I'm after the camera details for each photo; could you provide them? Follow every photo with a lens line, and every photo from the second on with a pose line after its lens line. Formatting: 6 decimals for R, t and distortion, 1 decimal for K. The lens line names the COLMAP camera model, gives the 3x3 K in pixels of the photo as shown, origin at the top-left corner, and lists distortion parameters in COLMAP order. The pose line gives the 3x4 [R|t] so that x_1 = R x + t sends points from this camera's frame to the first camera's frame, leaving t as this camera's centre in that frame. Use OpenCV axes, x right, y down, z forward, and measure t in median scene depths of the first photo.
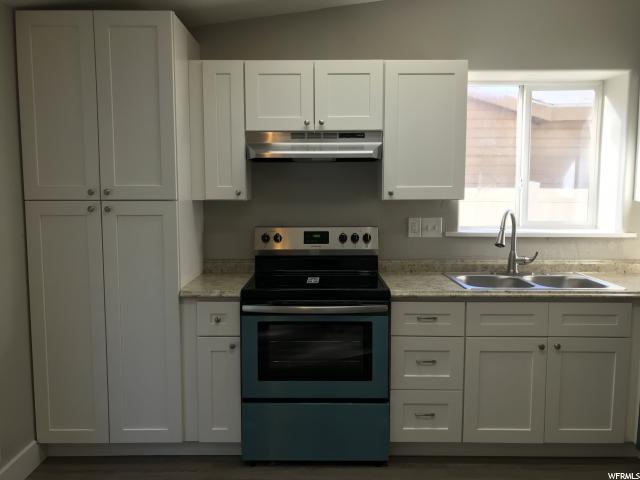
lens RADIAL K [[524.4, 0, 319.7], [0, 524.4, 237.7], [0, 0, 1]] dist [0.073111, -0.111566]
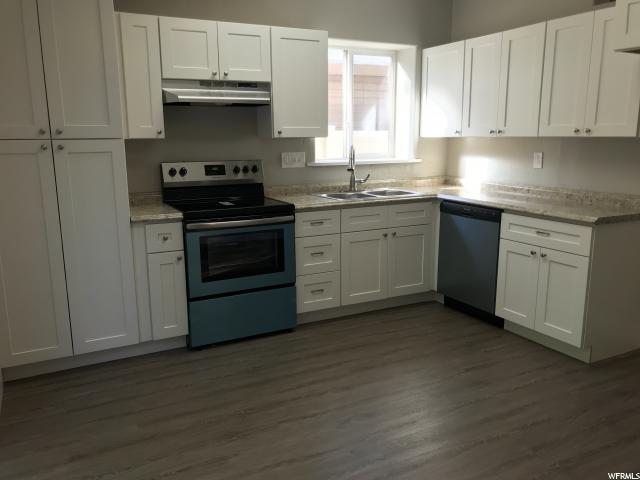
lens RADIAL K [[524.4, 0, 319.7], [0, 524.4, 237.7], [0, 0, 1]] dist [0.073111, -0.111566]
pose [[0.886793, -0.097419, 0.451783, -0.395600], [0.051493, 0.992272, 0.112891, 0.032869], [-0.459289, -0.076847, 0.884956, -0.222332]]
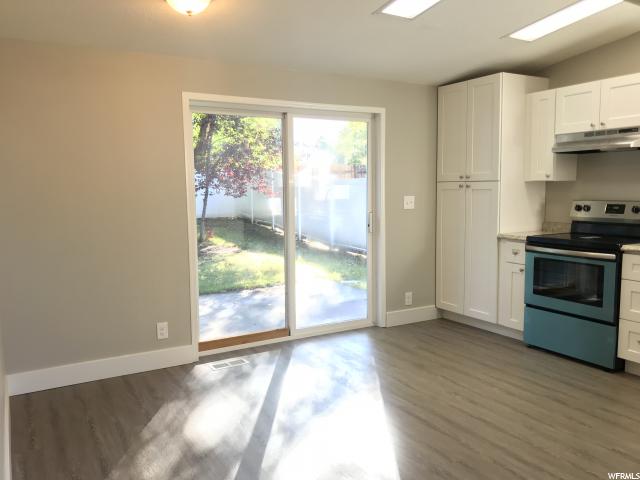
lens RADIAL K [[524.4, 0, 319.7], [0, 524.4, 237.7], [0, 0, 1]] dist [0.073111, -0.111566]
pose [[0.505024, 0.079689, -0.859419, 0.849904], [-0.071165, 0.996183, 0.050552, 0.062855], [0.860166, 0.035630, 0.508767, -0.344181]]
